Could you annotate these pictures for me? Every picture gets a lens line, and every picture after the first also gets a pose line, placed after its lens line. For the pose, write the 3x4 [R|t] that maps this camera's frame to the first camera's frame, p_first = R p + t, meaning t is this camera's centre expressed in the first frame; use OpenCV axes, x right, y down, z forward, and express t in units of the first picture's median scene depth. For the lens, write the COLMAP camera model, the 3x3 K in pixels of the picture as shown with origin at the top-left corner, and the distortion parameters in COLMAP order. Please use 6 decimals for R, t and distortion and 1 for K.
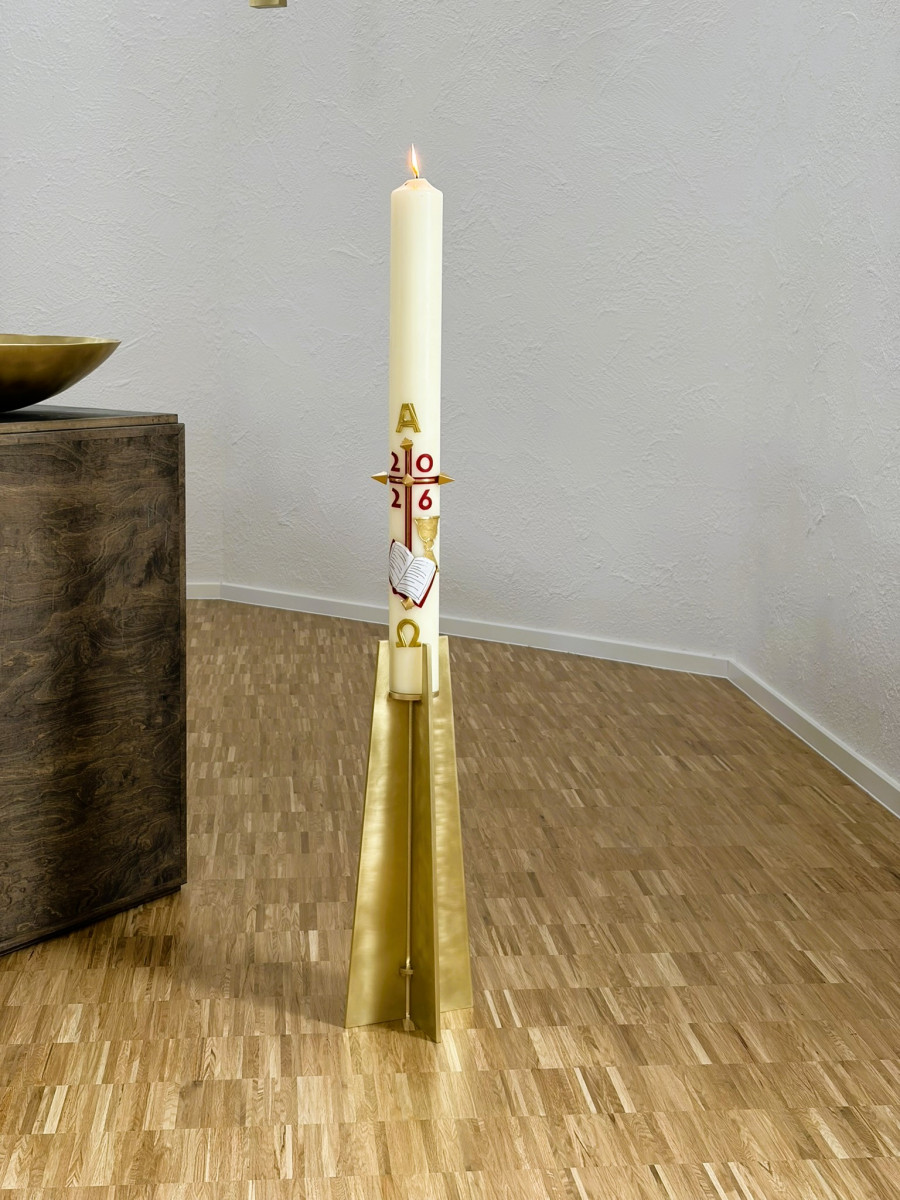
lens RADIAL K [[1801.9, 0, 454.9], [0, 1801.9, 590.4], [0, 0, 1]] dist [0.015596, 0.000000]
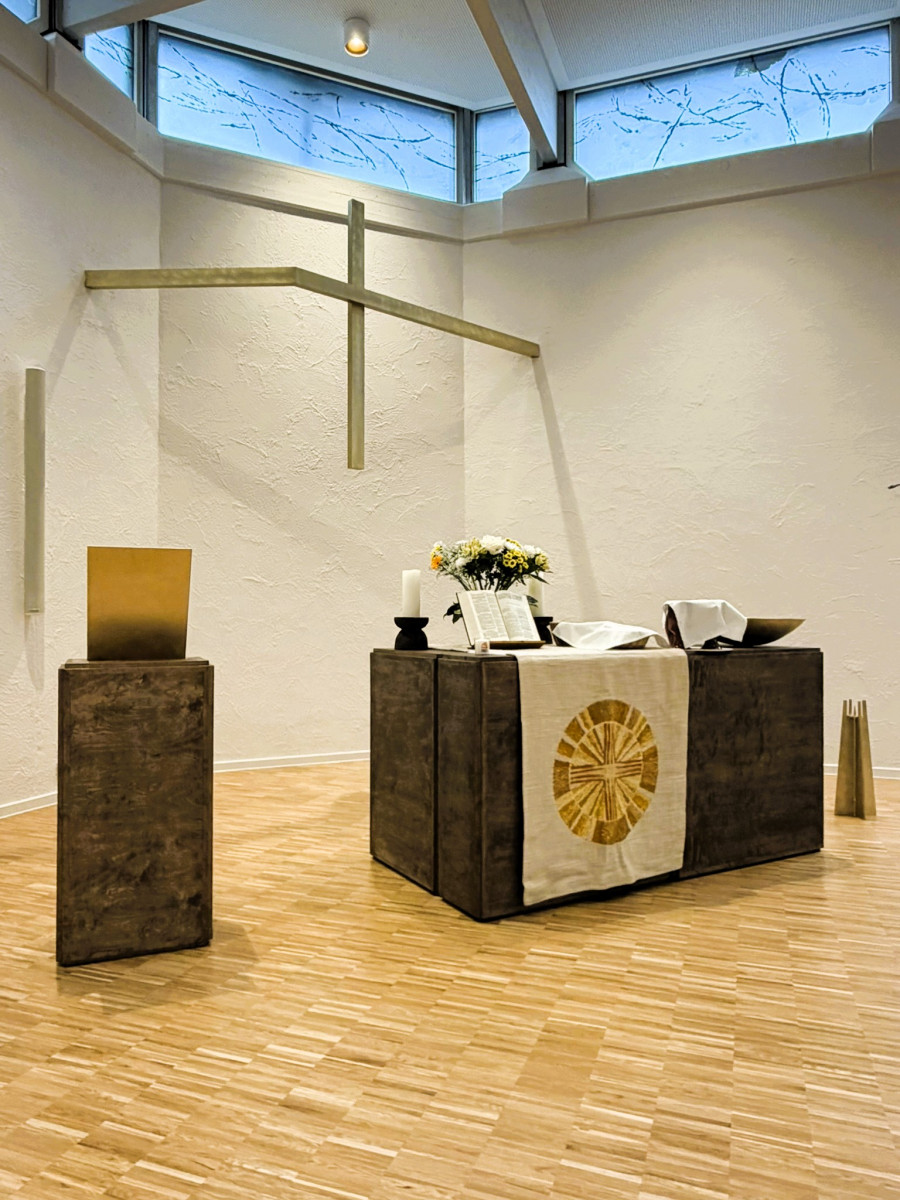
lens RADIAL K [[825.3, 0, 448.3], [0, 825.3, 592.2], [0, 0, 1]] dist [-0.009488, 0.006025]
pose [[0.440125, 0.009172, 0.897890, -1.500900], [0.136432, 0.987655, -0.076965, -0.144228], [-0.887511, 0.156375, 0.433440, 0.801624]]
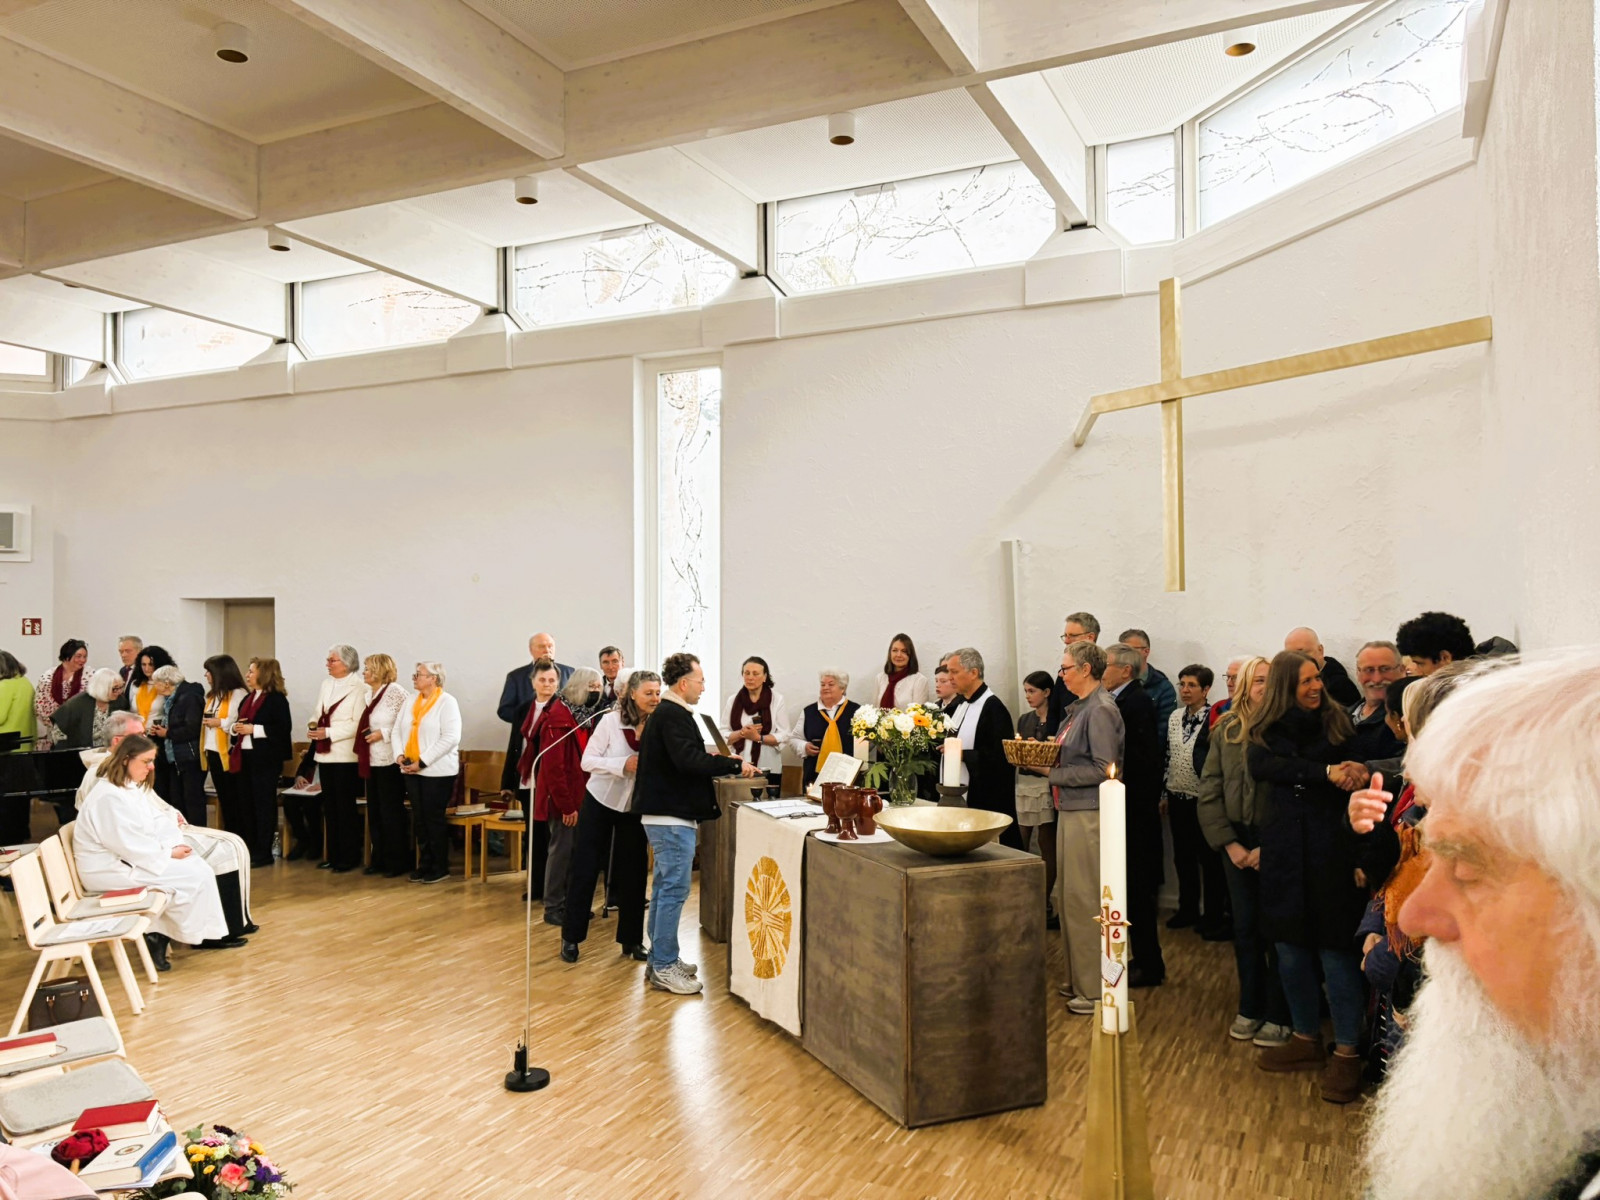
lens RADIAL K [[1204.6, 0, 794.1], [0, 1204.6, 601.0], [0, 0, 1]] dist [0.057093, -0.057109]
pose [[0.849430, -0.027867, -0.526965, 0.352383], [-0.066892, 0.984863, -0.159908, -0.152679], [0.523444, 0.171080, 0.834708, -0.354673]]
